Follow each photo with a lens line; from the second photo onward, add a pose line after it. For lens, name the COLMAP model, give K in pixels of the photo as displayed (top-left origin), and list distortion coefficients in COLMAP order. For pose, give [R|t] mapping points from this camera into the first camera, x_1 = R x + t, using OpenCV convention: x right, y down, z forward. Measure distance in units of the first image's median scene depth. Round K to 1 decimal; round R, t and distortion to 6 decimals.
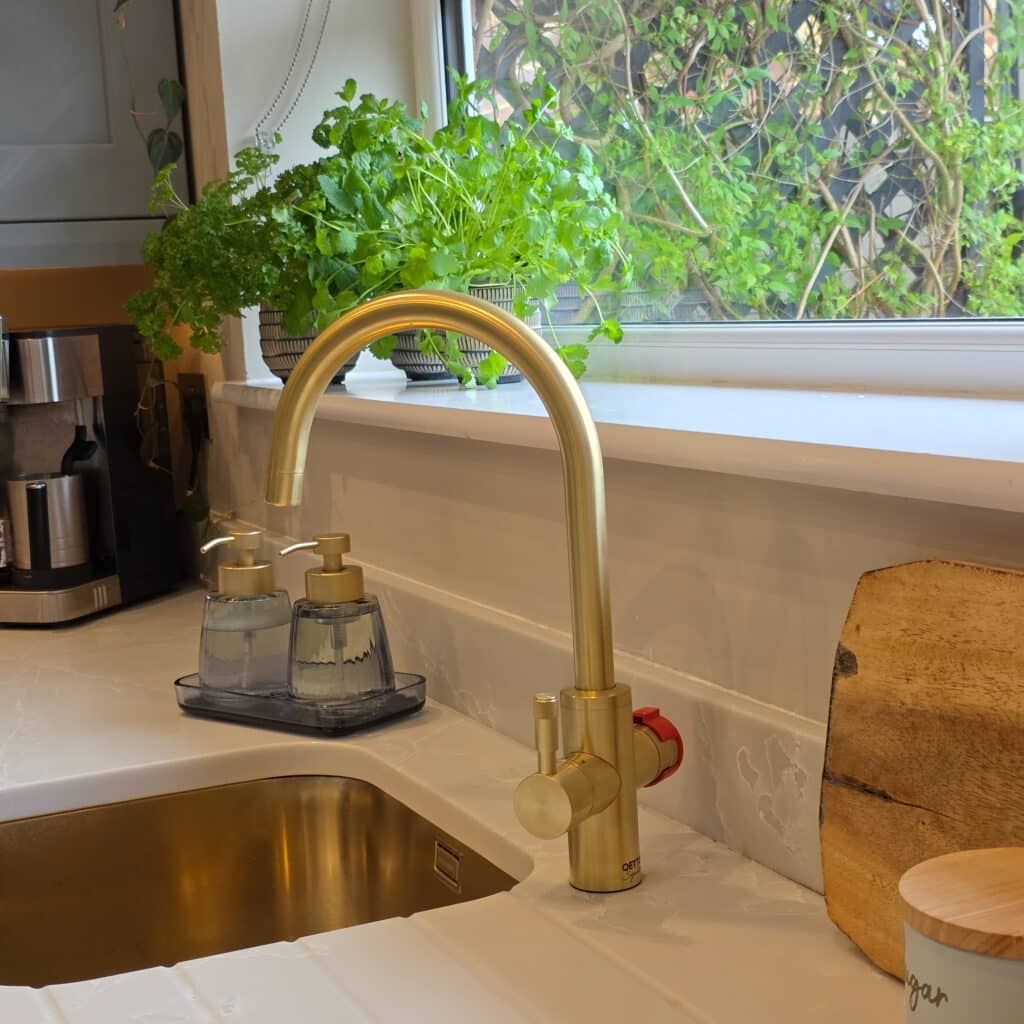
lens RADIAL K [[1824.2, 0, 510.7], [0, 1824.2, 539.4], [0, 0, 1]] dist [0.156311, -0.169160]
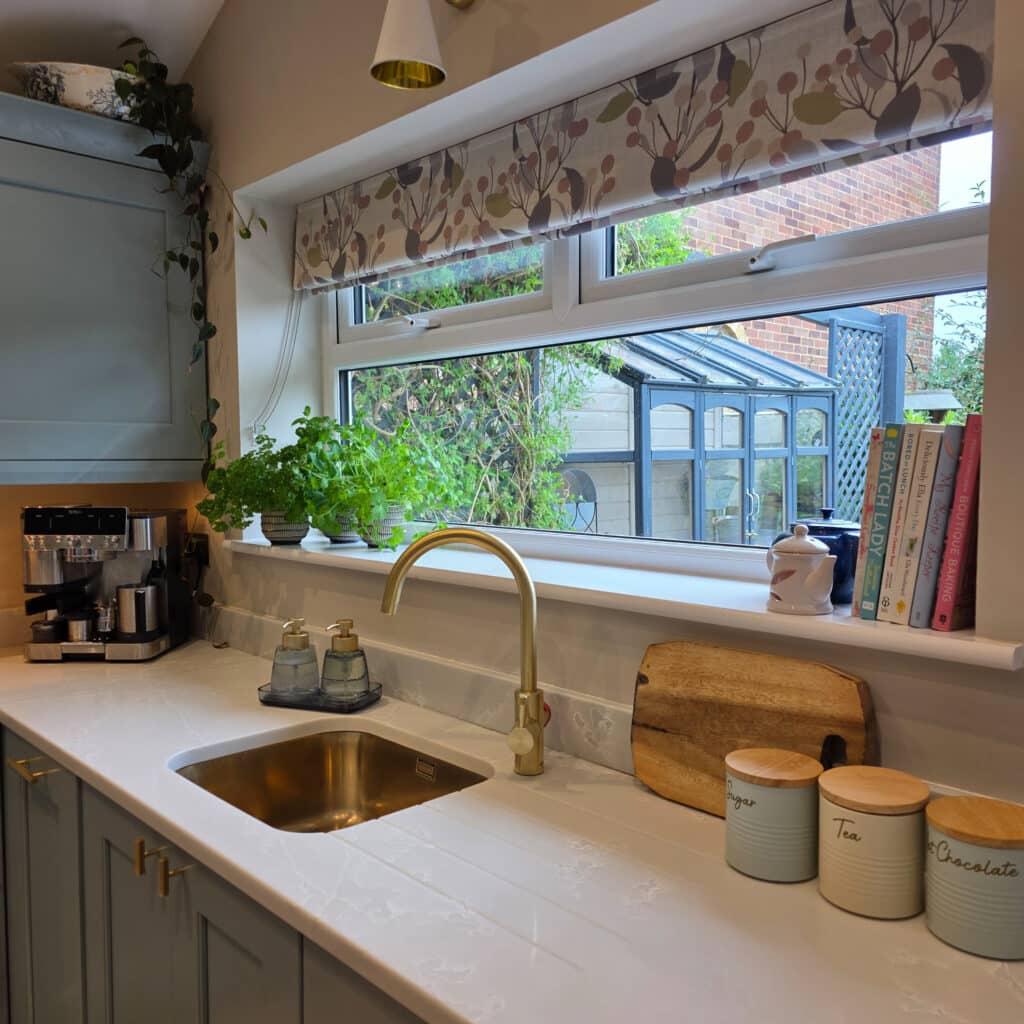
lens RADIAL K [[905.2, 0, 508.6], [0, 905.2, 521.4], [0, 0, 1]] dist [0.082154, -0.078757]
pose [[0.941977, 0.029087, 0.334415, -0.330953], [-0.002359, 0.996788, -0.080056, -0.040343], [-0.335669, 0.074623, 0.939019, -0.130602]]
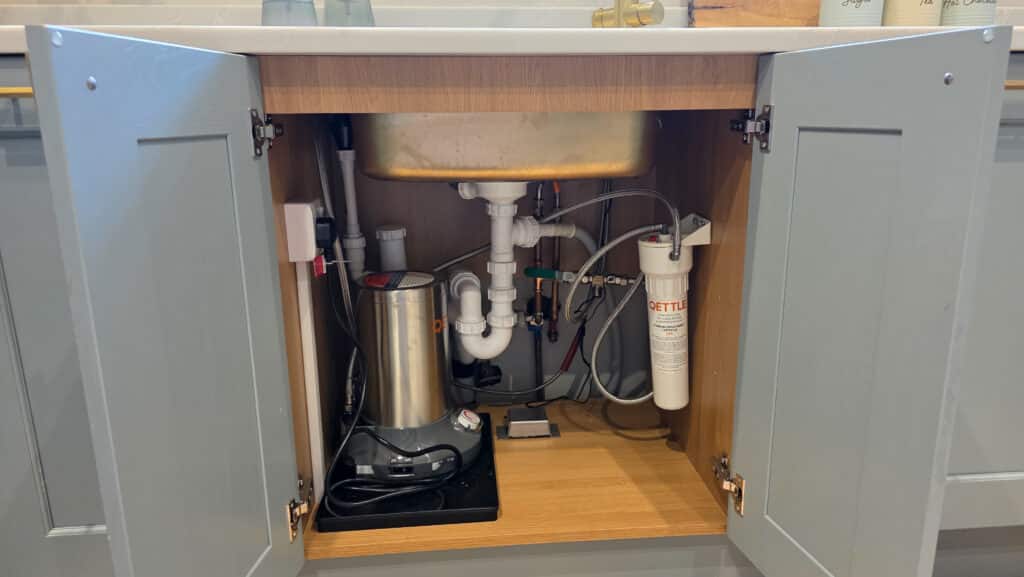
lens RADIAL K [[666.0, 0, 518.1], [0, 666.0, 289.3], [0, 0, 1]] dist [0.015799, -0.000557]
pose [[0.337108, -0.167095, 0.926519, -0.910492], [0.127769, 0.983139, 0.130818, 0.336600], [-0.932756, 0.074280, 0.352773, 0.690052]]
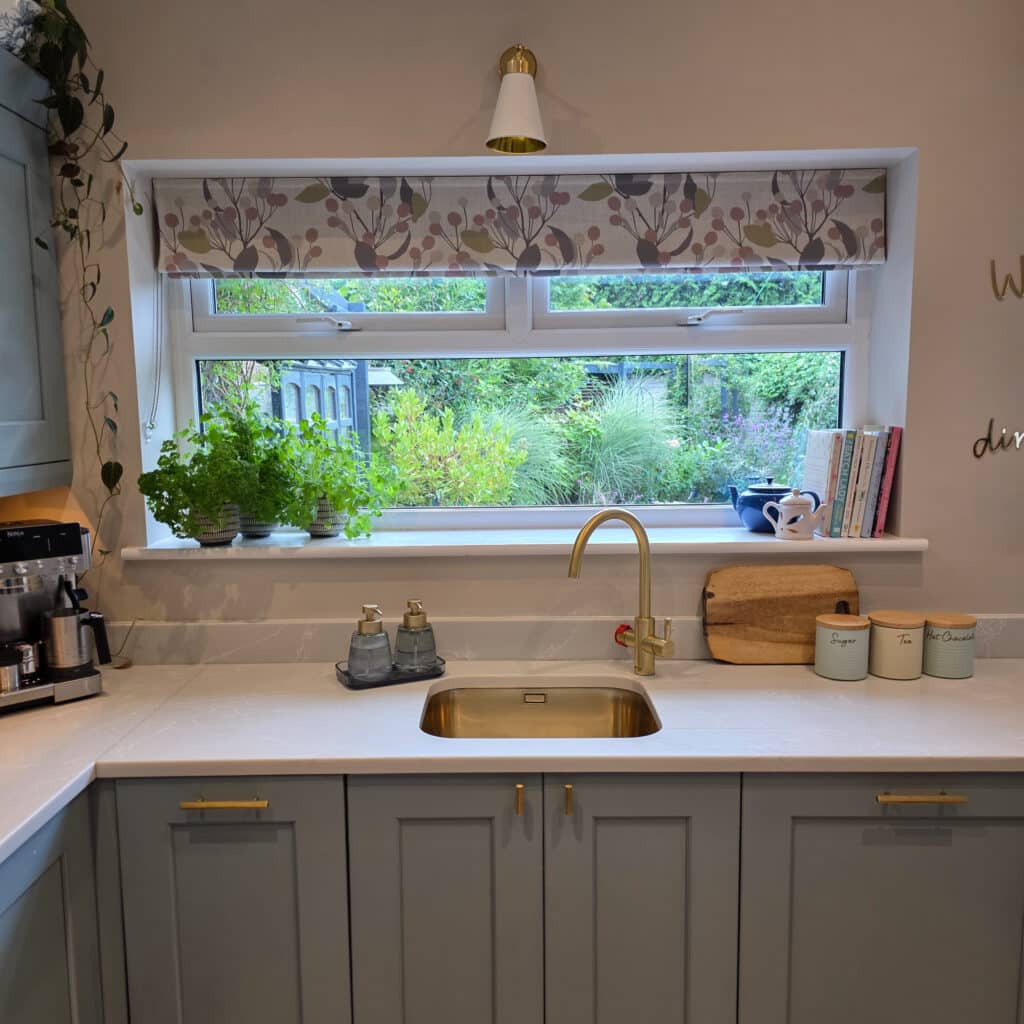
lens RADIAL K [[905.2, 0, 508.6], [0, 905.2, 521.4], [0, 0, 1]] dist [0.082154, -0.078757]
pose [[0.419994, -0.065667, 0.905148, -1.366020], [0.116789, 0.992996, 0.017850, -0.137595], [-0.899981, 0.098214, 0.424721, 0.400476]]
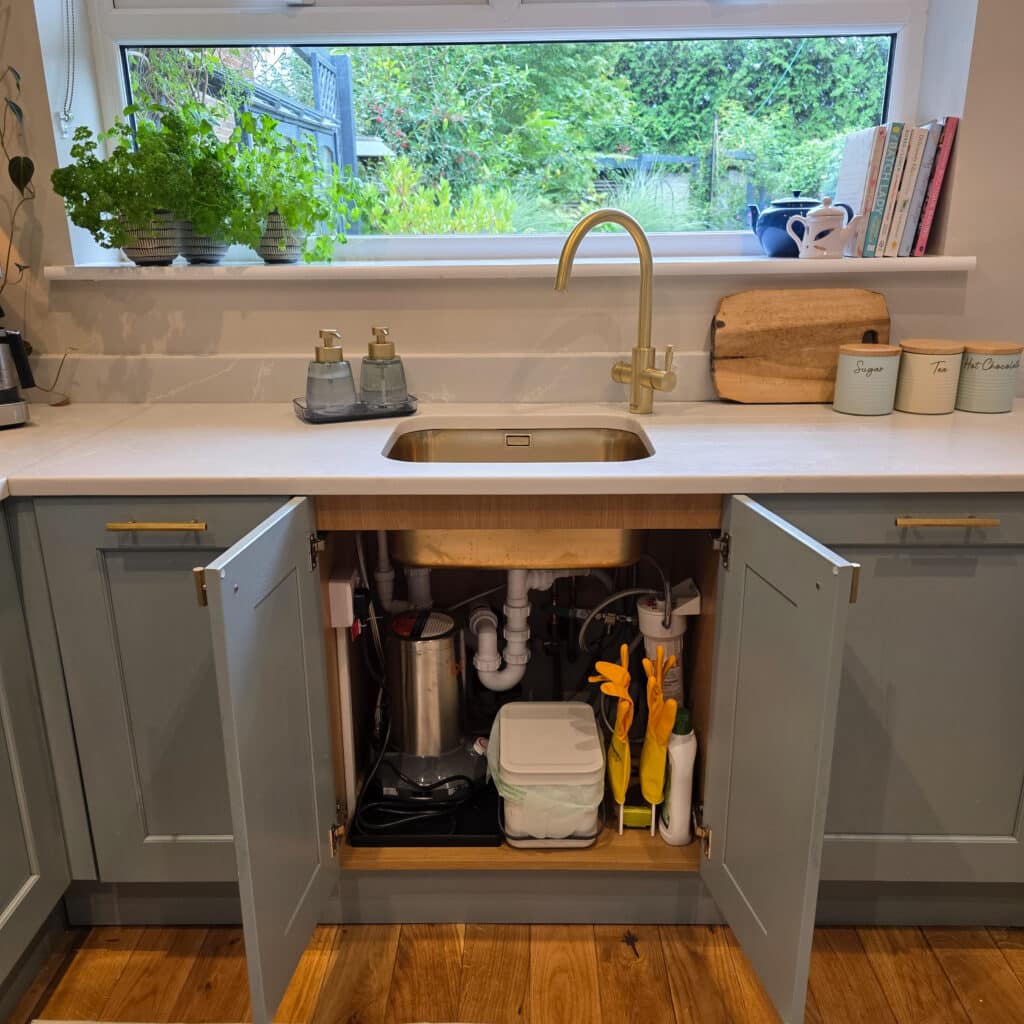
lens RADIAL K [[915.0, 0, 512.0], [0, 915.0, 512.0], [0, 0, 1]] dist [0.063711, -0.057731]
pose [[0.428754, -0.226198, 0.874645, -1.224590], [0.113947, 0.973956, 0.196025, 0.019549], [-0.896207, 0.015617, 0.443362, 0.435462]]
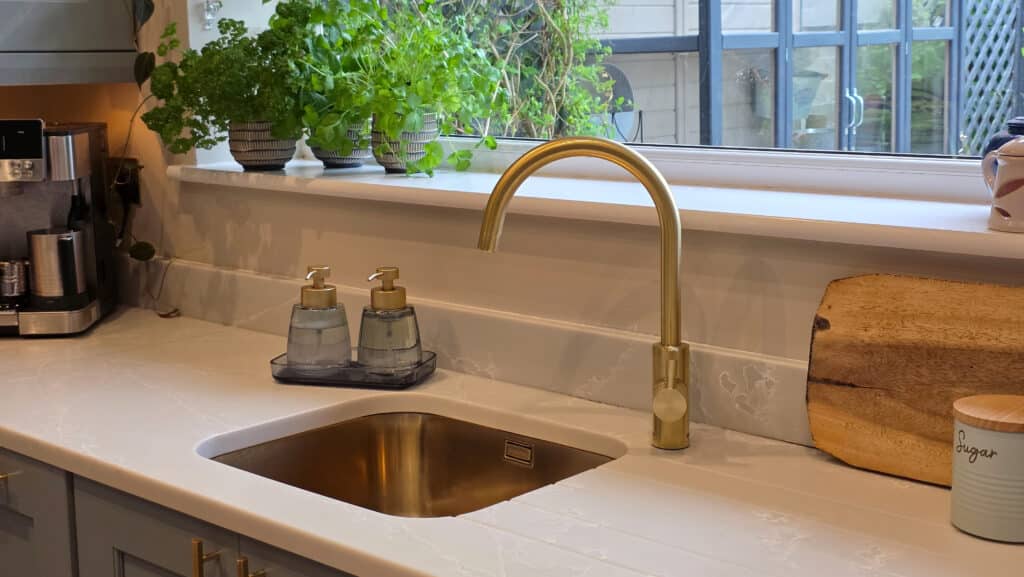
lens RADIAL K [[1357.7, 0, 549.9], [0, 1357.7, 286.0], [0, 0, 1]] dist [0.081830, -0.053515]
pose [[0.909384, -0.026806, 0.415092, -0.553839], [0.019698, 0.999577, 0.021395, -0.011292], [-0.415490, -0.011280, 0.909528, -0.205099]]
